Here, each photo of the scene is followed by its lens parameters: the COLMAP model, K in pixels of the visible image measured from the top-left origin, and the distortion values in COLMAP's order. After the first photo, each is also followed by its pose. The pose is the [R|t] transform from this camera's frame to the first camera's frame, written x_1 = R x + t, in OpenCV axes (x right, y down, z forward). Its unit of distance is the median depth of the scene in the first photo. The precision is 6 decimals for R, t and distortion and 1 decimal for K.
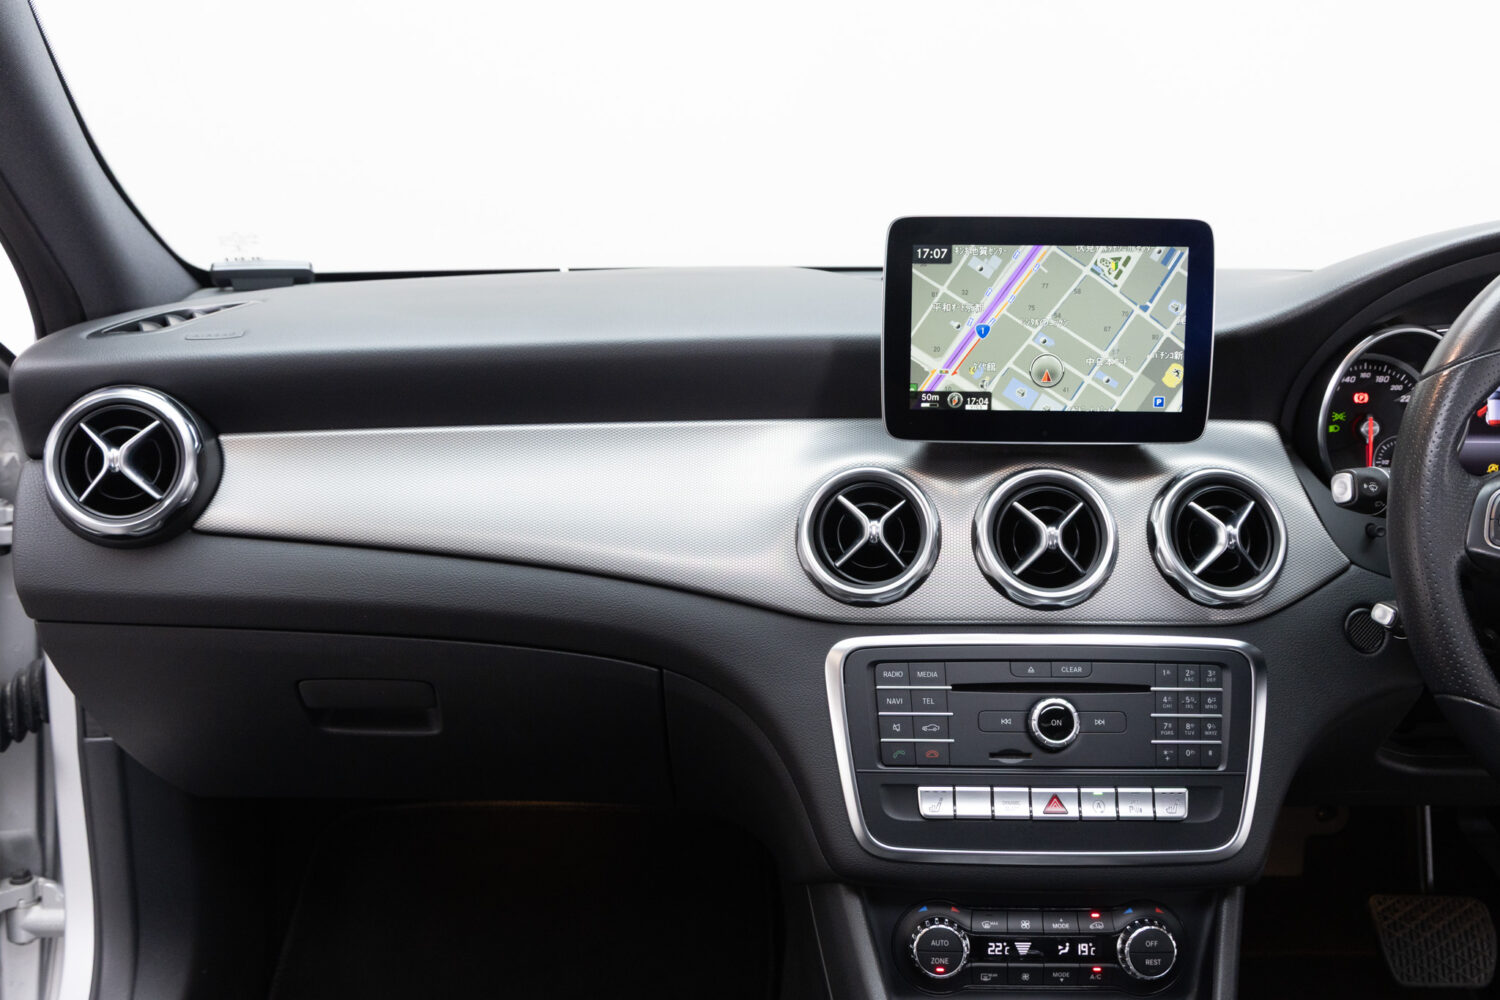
lens RADIAL K [[1464.7, 0, 773.6], [0, 1464.7, 491.0], [0, 0, 1]] dist [-0.000336, 0.000000]
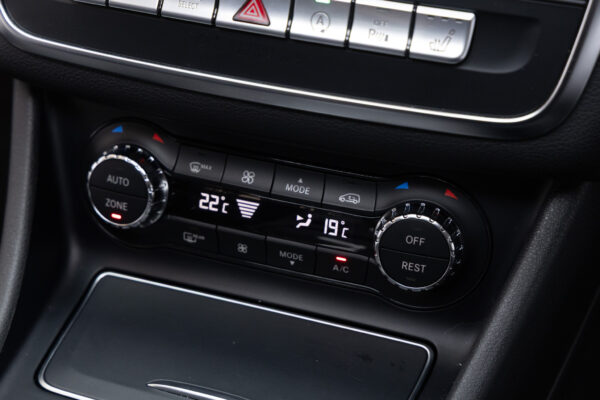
lens RADIAL K [[1413.3, 0, 300.5], [0, 1413.3, 199.2], [0, 0, 1]] dist [0.107628, 0.000000]
pose [[0.938809, 0.183948, -0.291207, 0.384644], [-0.061009, 0.920890, 0.385020, 0.054786], [0.338993, -0.343694, 0.875762, 0.438463]]
